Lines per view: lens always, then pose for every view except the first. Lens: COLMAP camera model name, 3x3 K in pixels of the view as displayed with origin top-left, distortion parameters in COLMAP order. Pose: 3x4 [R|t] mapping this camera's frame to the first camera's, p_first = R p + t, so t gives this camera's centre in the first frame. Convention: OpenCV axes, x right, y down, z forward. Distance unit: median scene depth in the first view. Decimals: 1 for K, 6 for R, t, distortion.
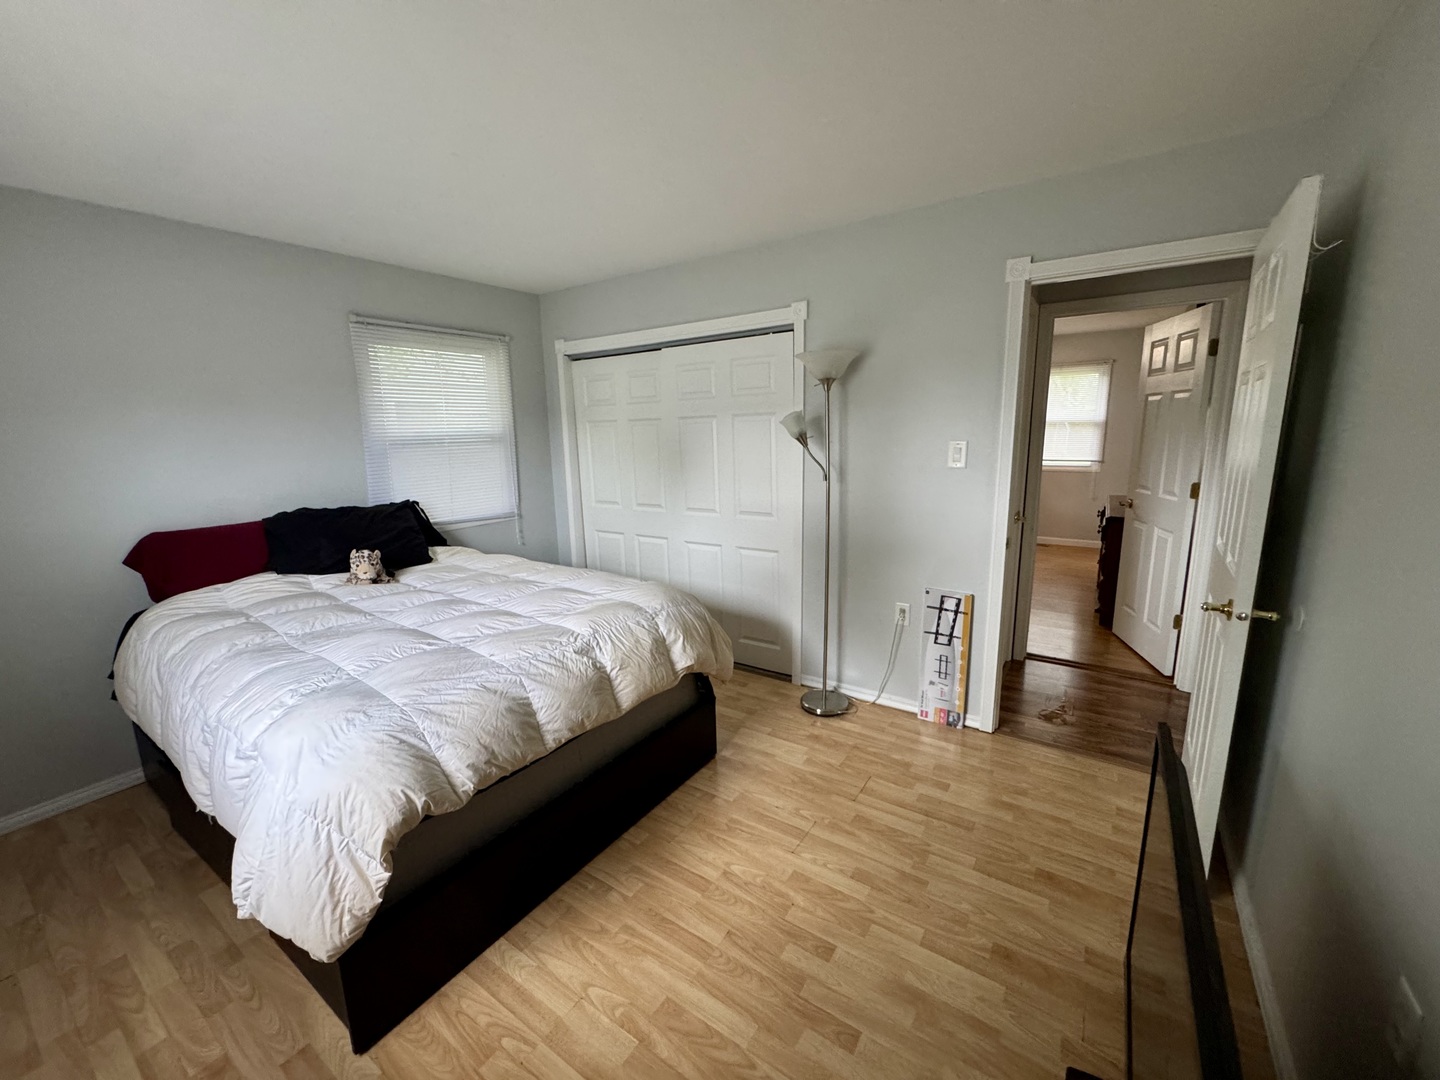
lens RADIAL K [[576.7, 0, 720.0], [0, 576.7, 540.0], [0, 0, 1]] dist [-0.003278, 0.000222]
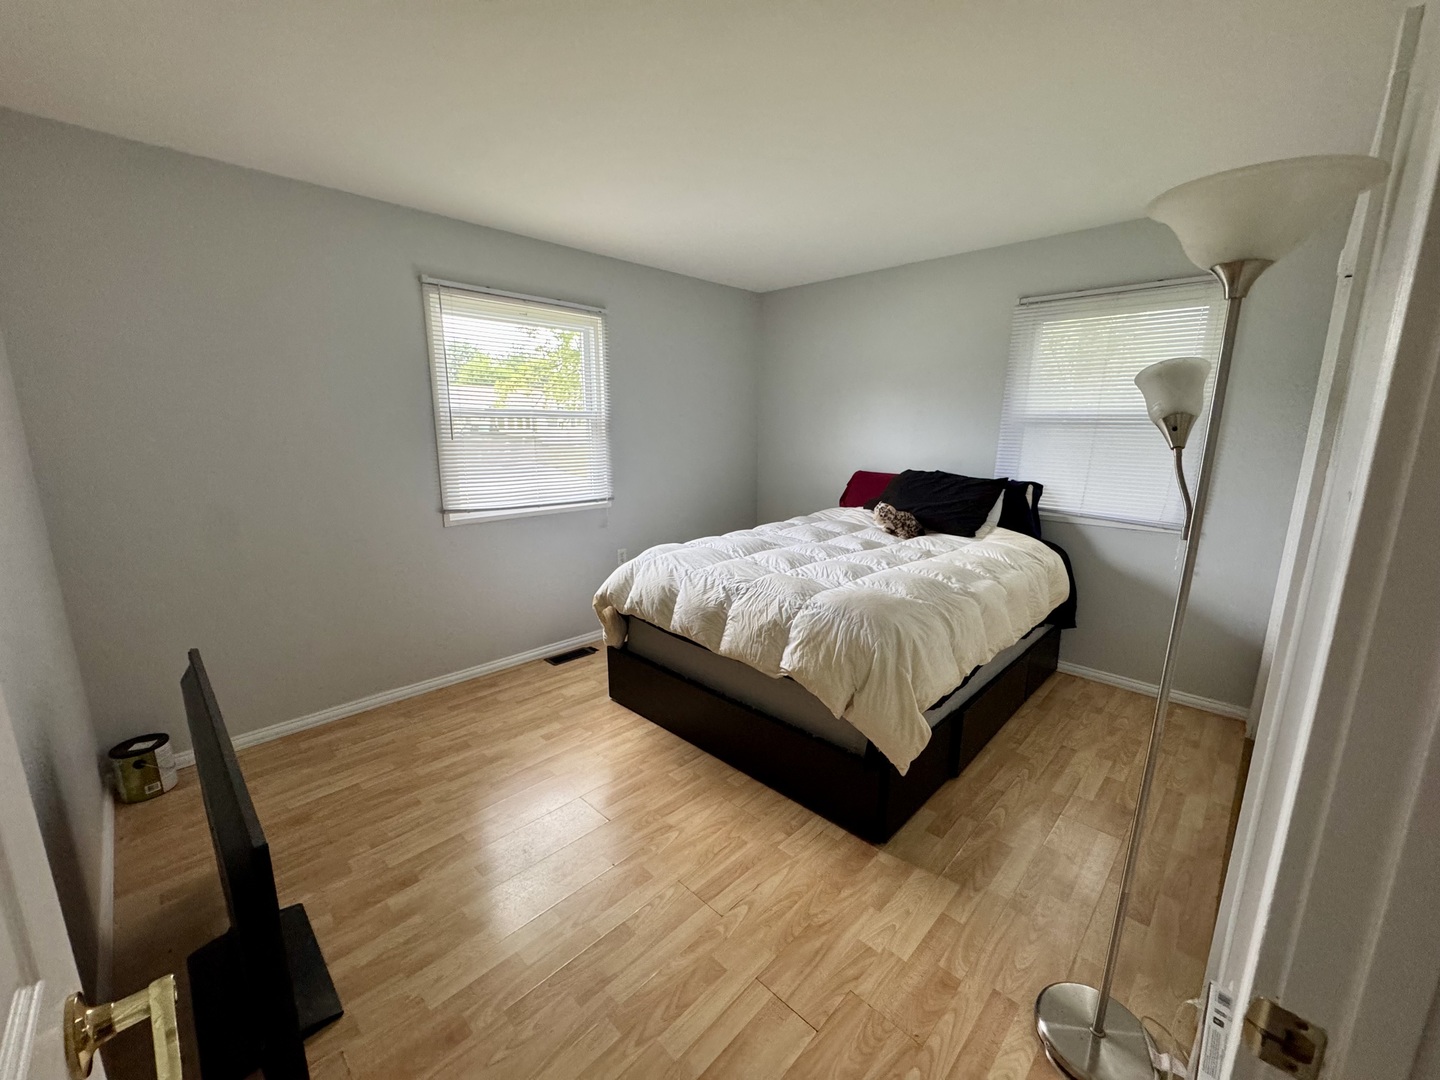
lens RADIAL K [[576.7, 0, 720.0], [0, 576.7, 540.0], [0, 0, 1]] dist [-0.003278, 0.000222]
pose [[-0.172213, 0.221131, -0.959919, 0.837979], [-0.189671, 0.948799, 0.252597, -0.195205], [0.966627, 0.225570, -0.121453, 1.026387]]
